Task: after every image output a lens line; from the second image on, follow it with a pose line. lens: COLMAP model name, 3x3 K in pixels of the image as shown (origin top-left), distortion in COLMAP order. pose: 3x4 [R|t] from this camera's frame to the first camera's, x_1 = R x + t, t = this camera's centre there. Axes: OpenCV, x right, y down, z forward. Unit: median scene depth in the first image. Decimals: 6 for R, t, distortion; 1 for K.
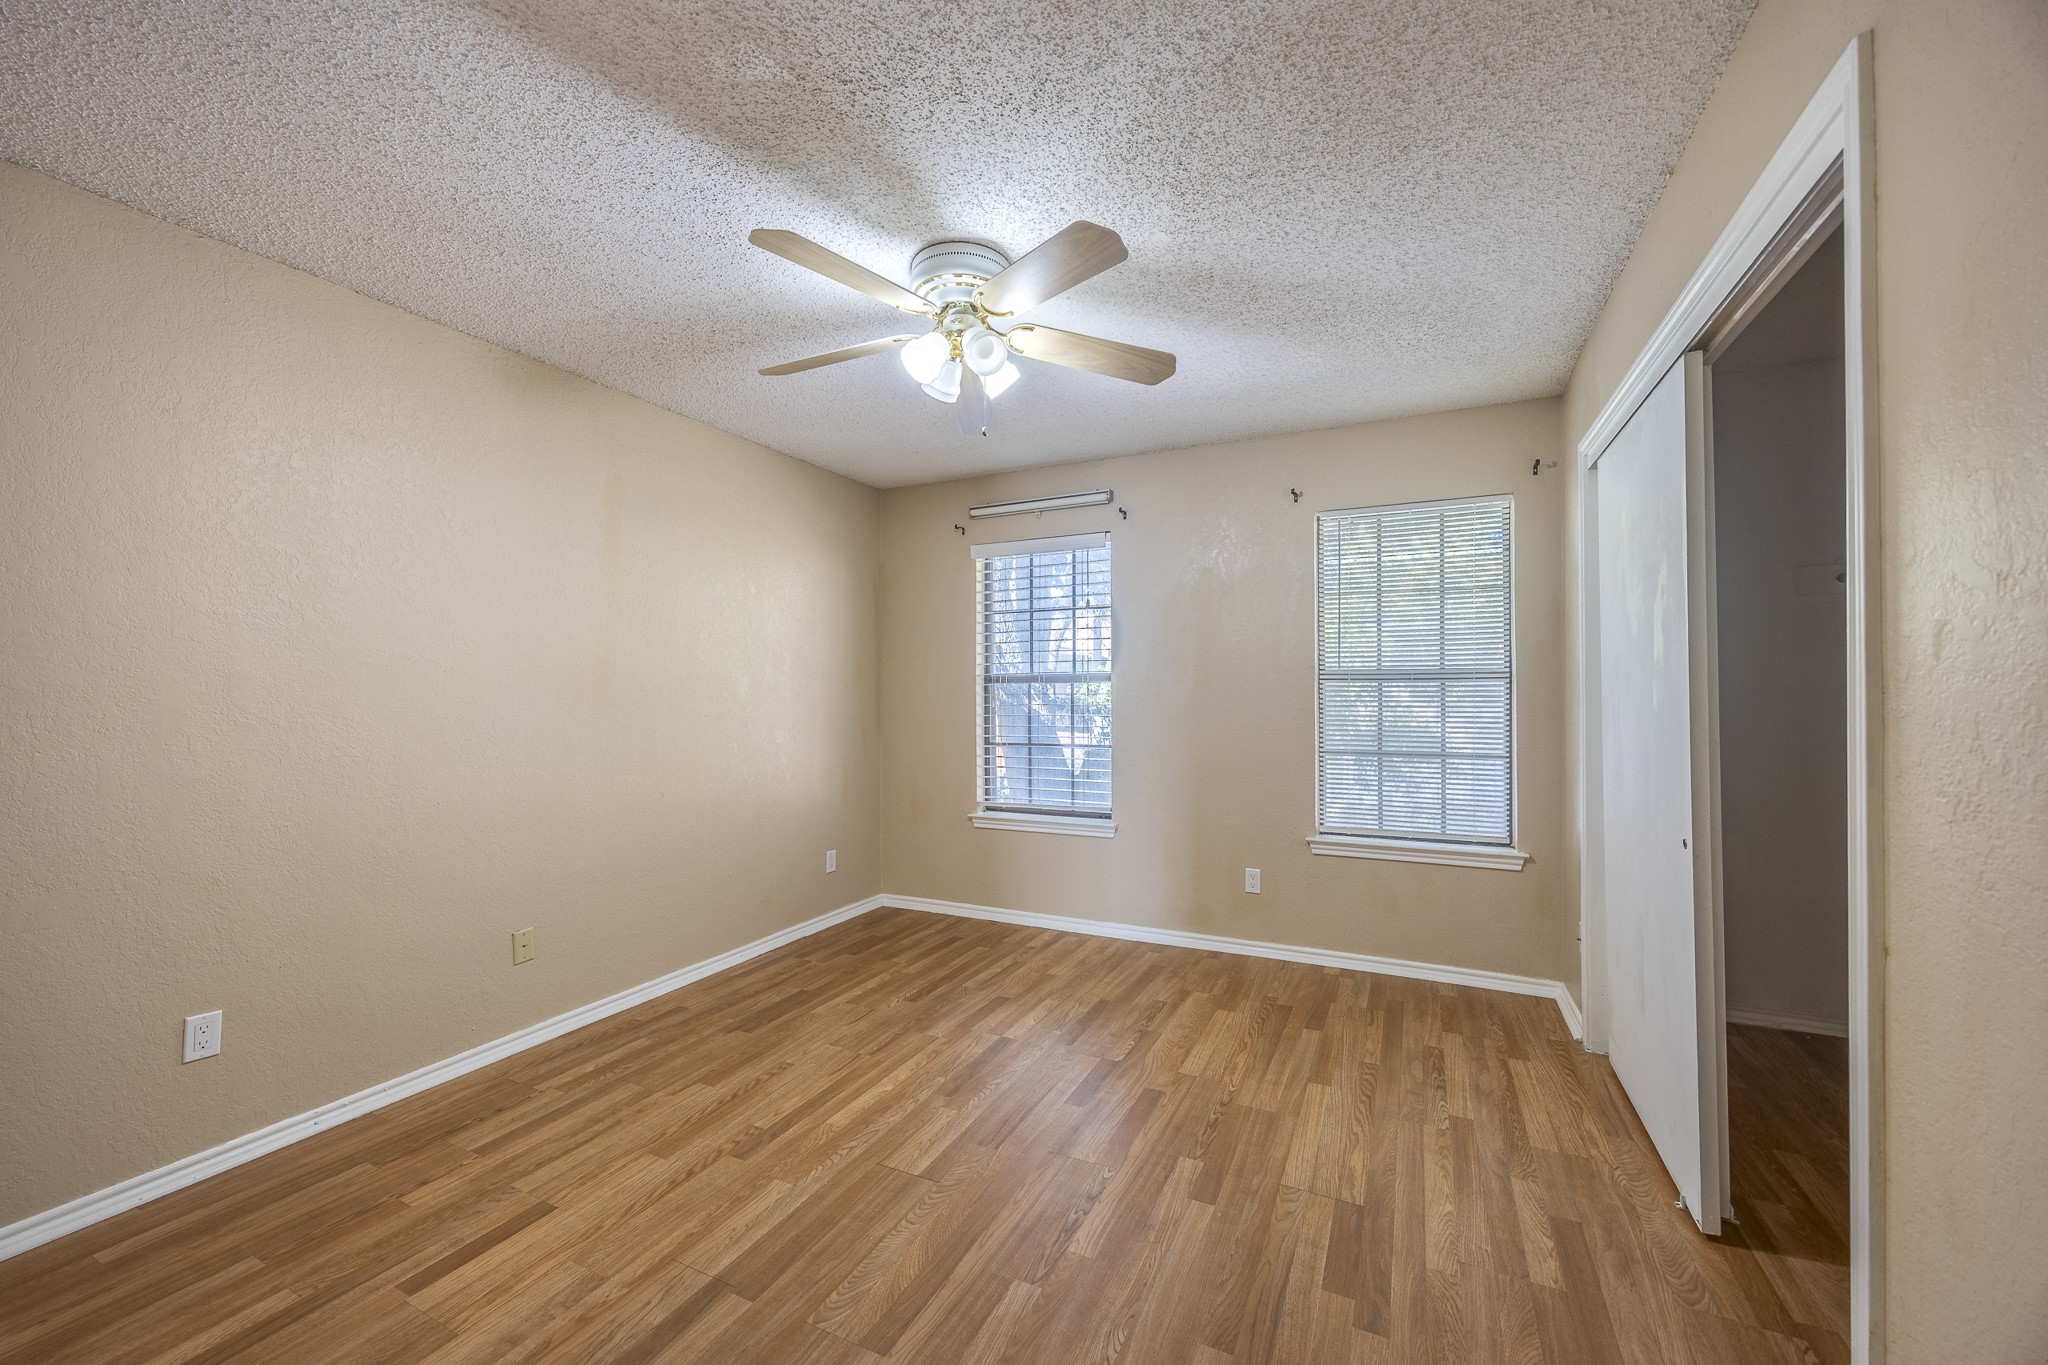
lens RADIAL K [[791.5, 0, 1029.1], [0, 791.5, 692.8], [0, 0, 1]] dist [-0.002189, 0.001716]
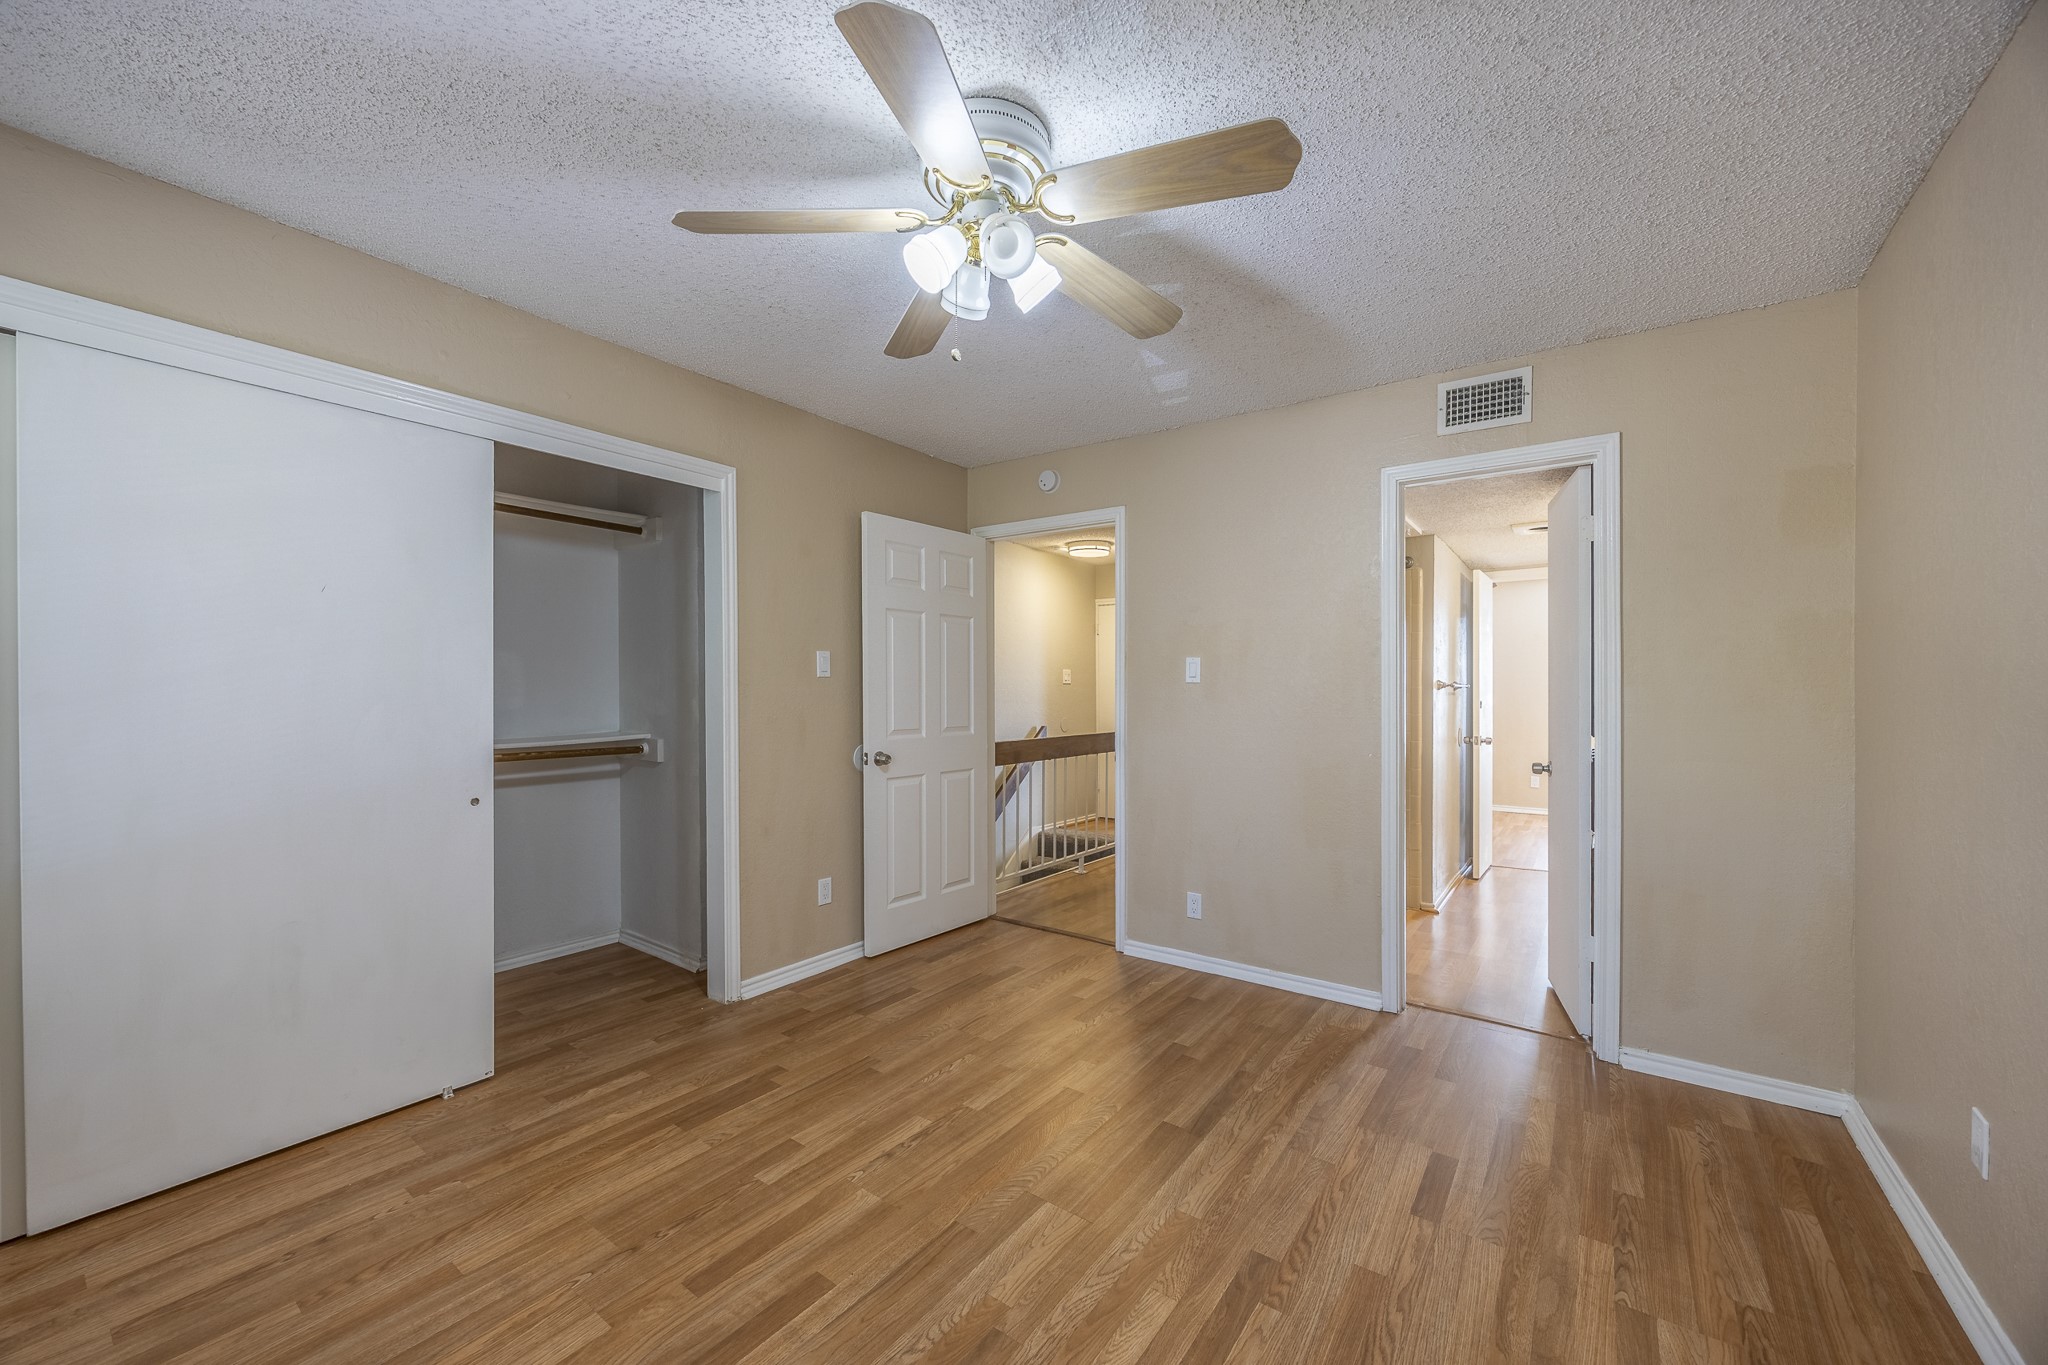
lens RADIAL K [[791.5, 0, 1029.1], [0, 791.5, 692.8], [0, 0, 1]] dist [-0.002189, 0.001716]
pose [[-0.985880, 0.001080, 0.167448, -0.274380], [0.001571, 0.999995, 0.002804, 0.001760], [-0.167444, 0.003027, -0.985877, 1.902115]]
